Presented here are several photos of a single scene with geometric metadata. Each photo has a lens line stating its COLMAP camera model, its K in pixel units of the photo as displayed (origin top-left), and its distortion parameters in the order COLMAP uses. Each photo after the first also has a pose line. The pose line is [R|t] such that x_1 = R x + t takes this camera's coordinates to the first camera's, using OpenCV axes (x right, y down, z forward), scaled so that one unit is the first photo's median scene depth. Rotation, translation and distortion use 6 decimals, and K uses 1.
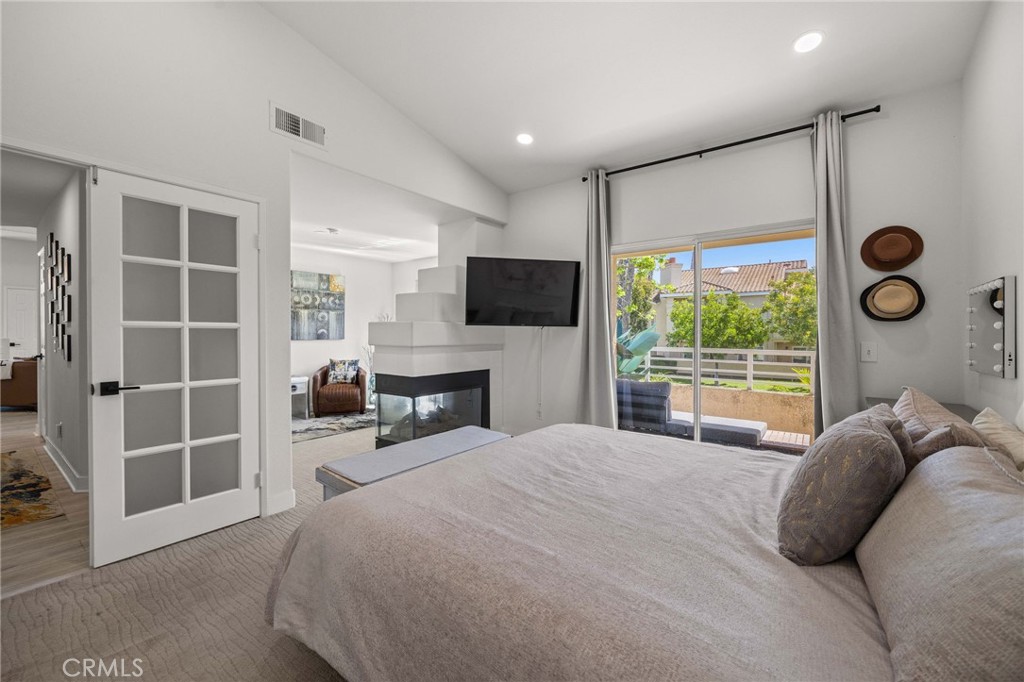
lens RADIAL K [[412.6, 0, 516.4], [0, 412.6, 336.5], [0, 0, 1]] dist [-0.001828, -0.000168]
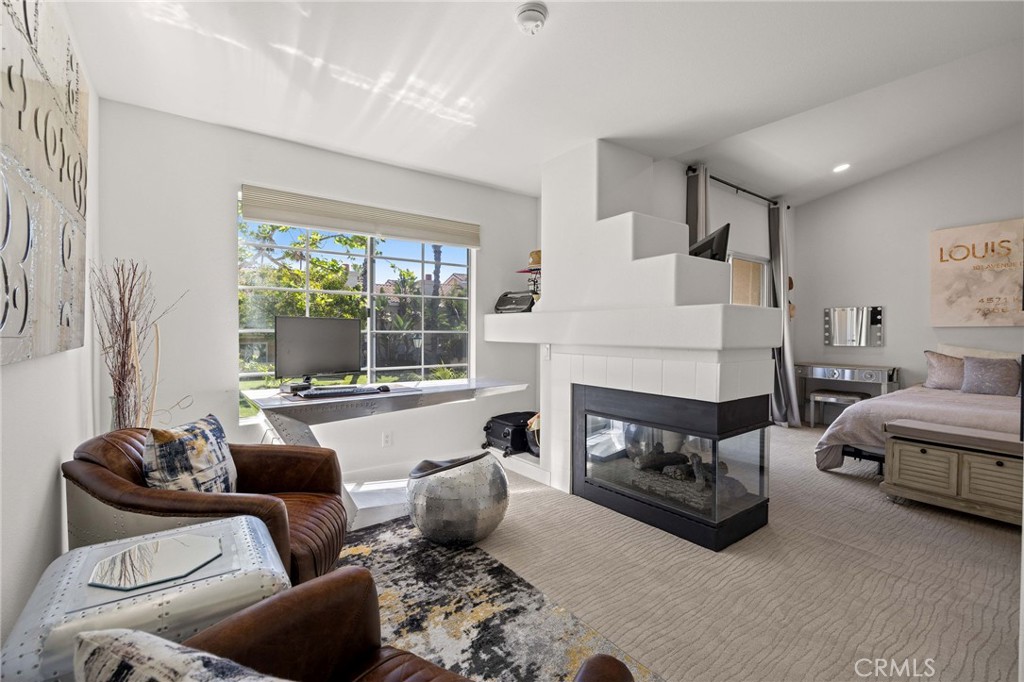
lens RADIAL K [[449.8, 0, 515.5], [0, 449.8, 340.2], [0, 0, 1]] dist [-0.001987, -0.000511]
pose [[0.278685, -0.019867, 0.960177, -0.966473], [0.005919, 0.999803, 0.018969, -0.000967], [-0.960364, 0.000397, 0.278747, 1.097563]]
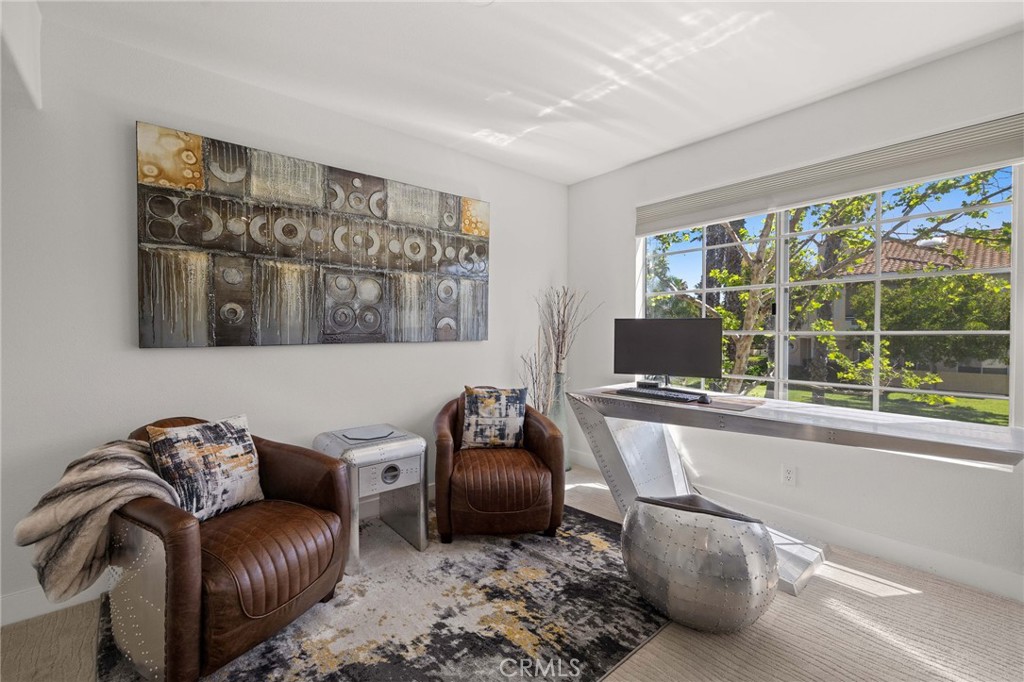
lens RADIAL K [[427.7, 0, 484.5], [0, 427.7, 339.9], [0, 0, 1]] dist [0.000278, -0.000018]
pose [[0.966912, 0.005836, -0.255044, -0.482798], [-0.003299, 0.999941, 0.010374, 0.002293], [0.255090, -0.009189, 0.966874, 0.868258]]
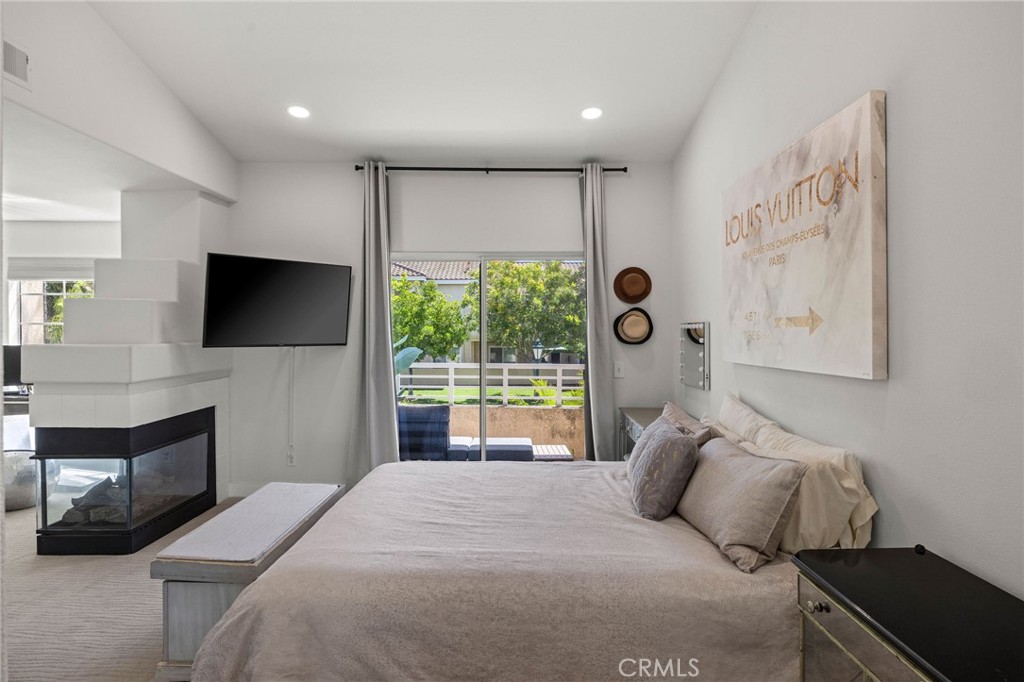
lens RADIAL K [[595.7, 0, 516.0], [0, 595.7, 334.3], [0, 0, 1]] dist [-0.004136, -0.001820]
pose [[0.796488, -0.005111, 0.604633, -0.305329], [0.003227, 0.999986, 0.004203, -0.051712], [-0.604646, -0.001397, 0.796493, -0.141403]]
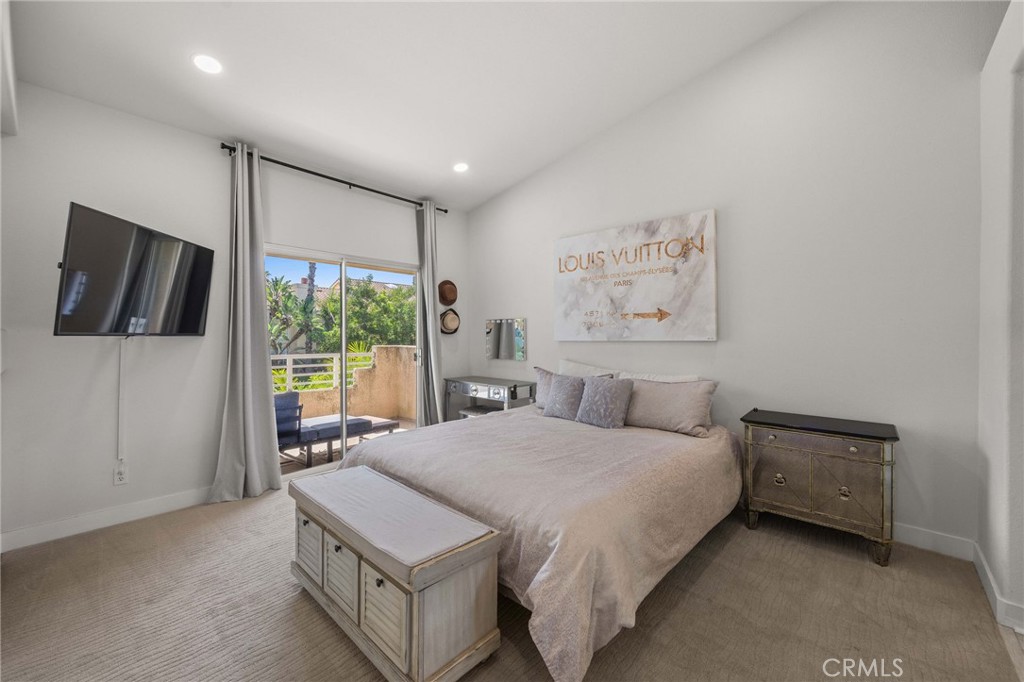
lens RADIAL K [[405.6, 0, 507.9], [0, 405.6, 337.4], [0, 0, 1]] dist [0.001181, 0.000022]
pose [[0.091747, -0.010800, 0.995724, -0.549604], [0.005657, 0.999931, 0.010324, -0.026364], [-0.995766, 0.004686, 0.091801, 0.398999]]
